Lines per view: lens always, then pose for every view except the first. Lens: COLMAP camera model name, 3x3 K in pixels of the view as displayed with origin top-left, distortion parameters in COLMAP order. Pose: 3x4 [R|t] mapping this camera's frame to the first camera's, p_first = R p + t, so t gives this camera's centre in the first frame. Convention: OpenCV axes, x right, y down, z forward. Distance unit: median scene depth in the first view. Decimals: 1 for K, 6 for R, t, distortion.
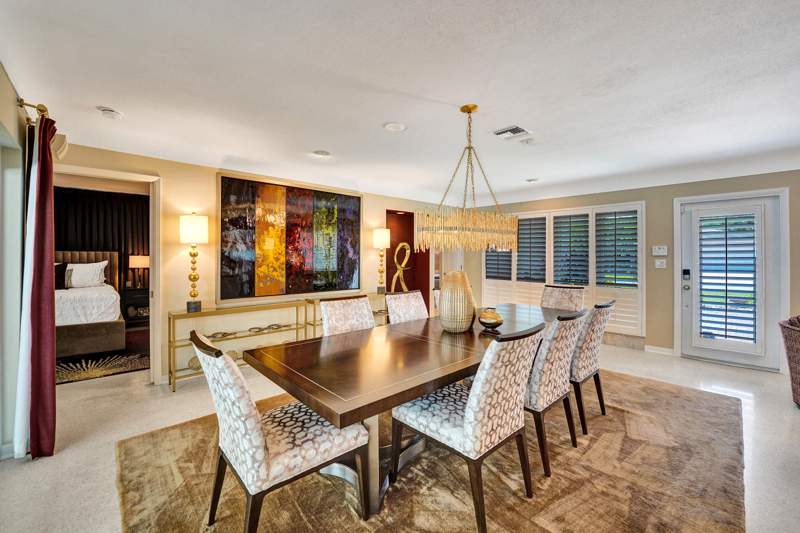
lens RADIAL K [[336.1, 0, 403.2], [0, 336.1, 253.3], [0, 0, 1]] dist [-0.000988, -0.000060]
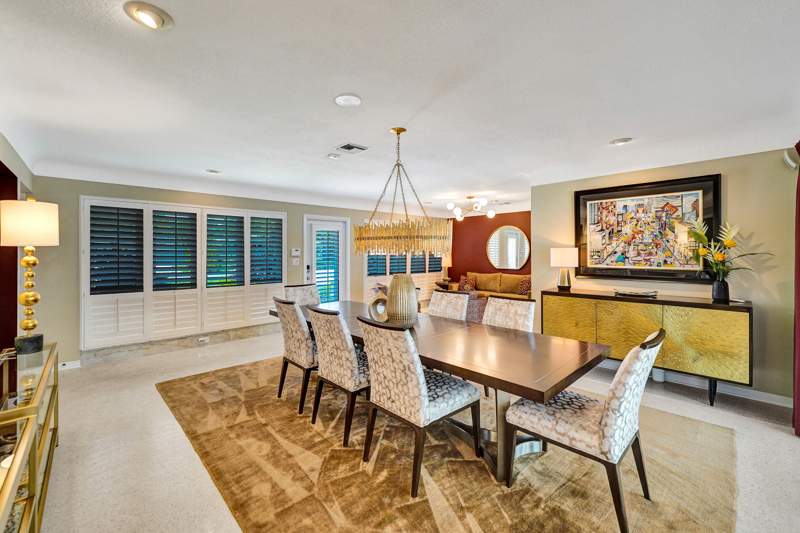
lens RADIAL K [[336.1, 0, 403.2], [0, 336.1, 253.3], [0, 0, 1]] dist [-0.000988, -0.000060]
pose [[-0.004315, 0.000450, 0.999991, -0.539819], [0.005615, 0.999984, -0.000426, 0.000519], [-0.999975, 0.005613, -0.004317, 0.546642]]
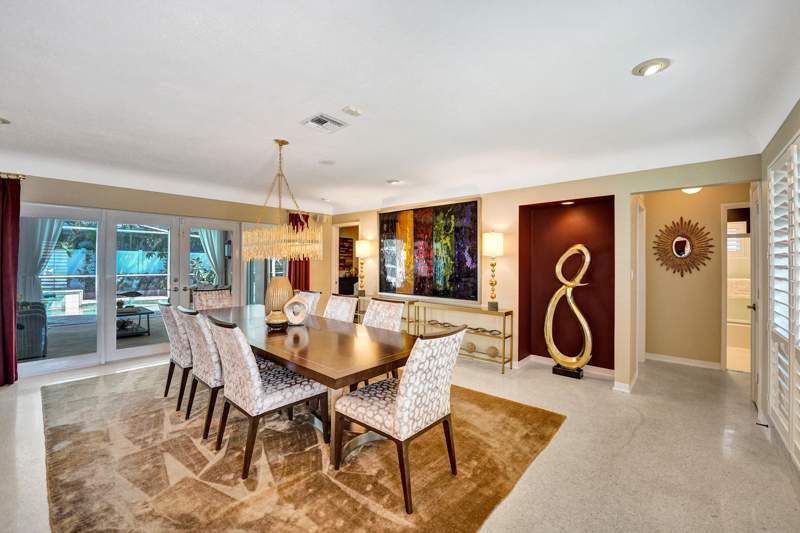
lens RADIAL K [[336.5, 0, 400.0], [0, 336.5, 266.5], [0, 0, 1]] dist [-0.000318, -0.000011]
pose [[0.104118, 0.002296, -0.994562, 0.807072], [0.001665, 0.999996, 0.002483, 0.010389], [0.994564, -0.001914, 0.104113, 0.733037]]
